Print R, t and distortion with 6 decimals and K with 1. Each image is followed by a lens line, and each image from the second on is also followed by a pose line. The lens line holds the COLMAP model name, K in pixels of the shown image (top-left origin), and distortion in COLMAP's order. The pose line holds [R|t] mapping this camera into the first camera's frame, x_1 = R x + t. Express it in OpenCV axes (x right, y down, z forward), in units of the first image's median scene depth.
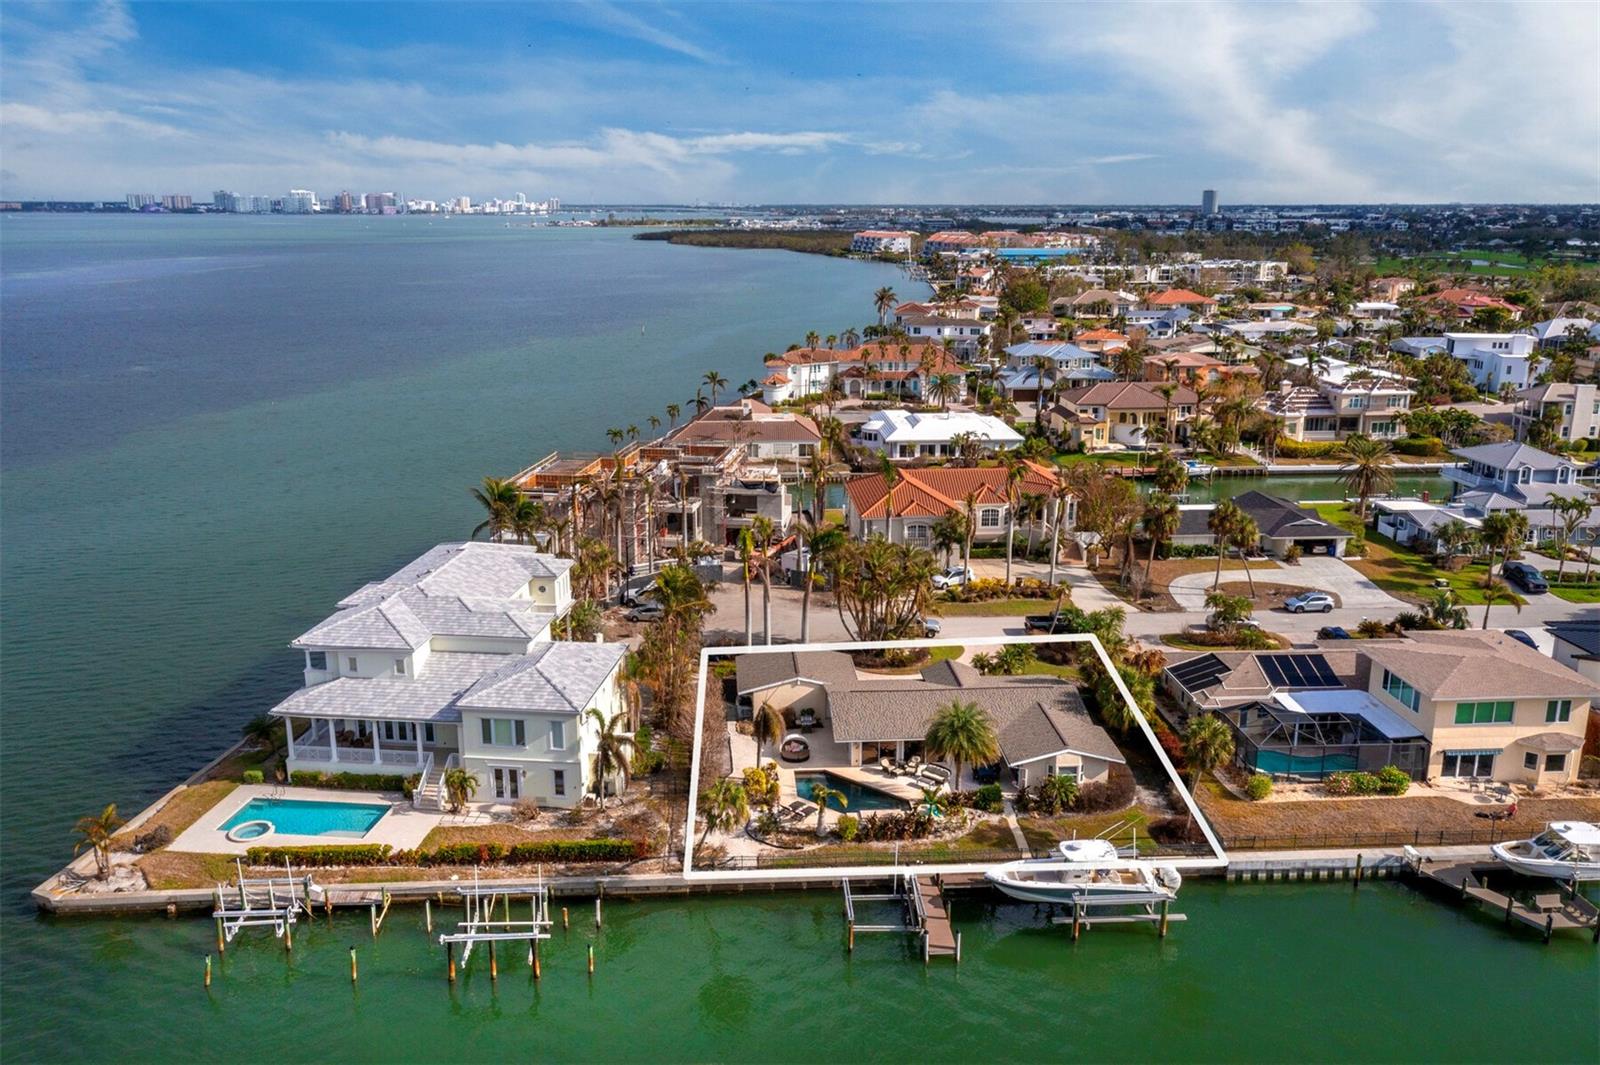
lens RADIAL K [[1281.2, 0, 800.0], [0, 1281.2, 532.5], [0, 0, 1]] dist [0.007126, 0.015156]
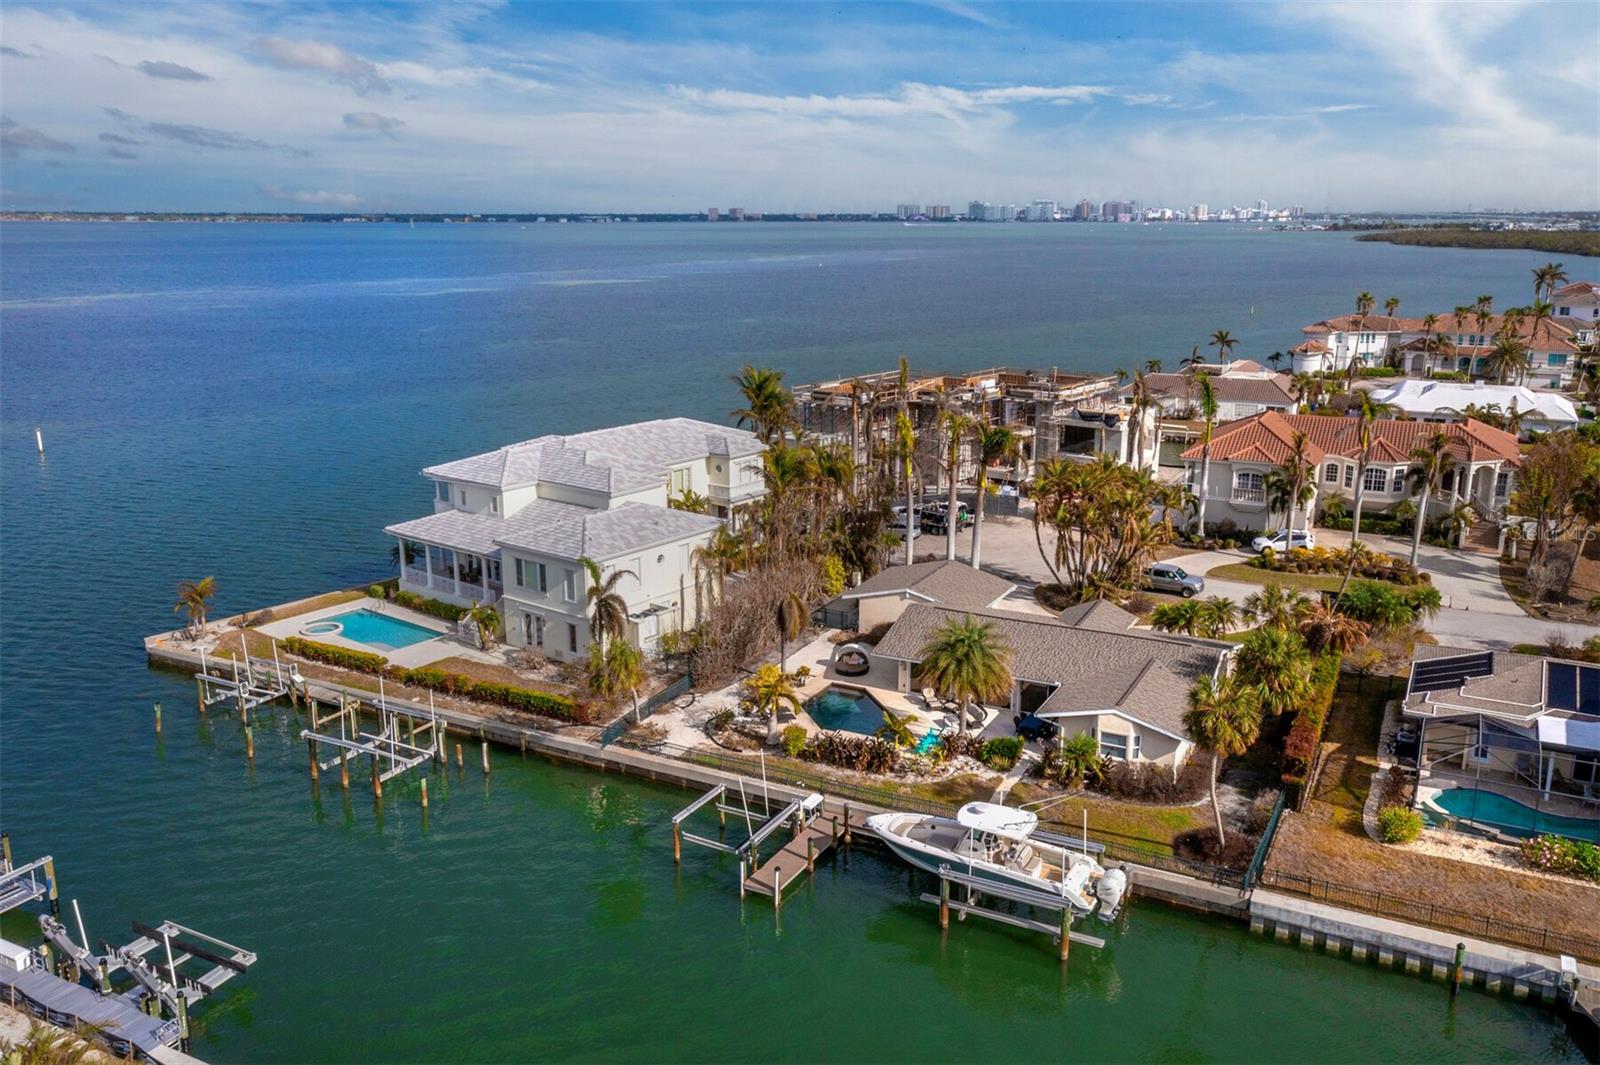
lens RADIAL K [[1281.2, 0, 800.0], [0, 1281.2, 532.5], [0, 0, 1]] dist [0.007126, 0.015156]
pose [[0.852116, 0.123323, -0.508616, 0.373191], [-0.127554, 0.991472, 0.026701, 0.064347], [0.507571, 0.042124, 0.860579, 0.244390]]
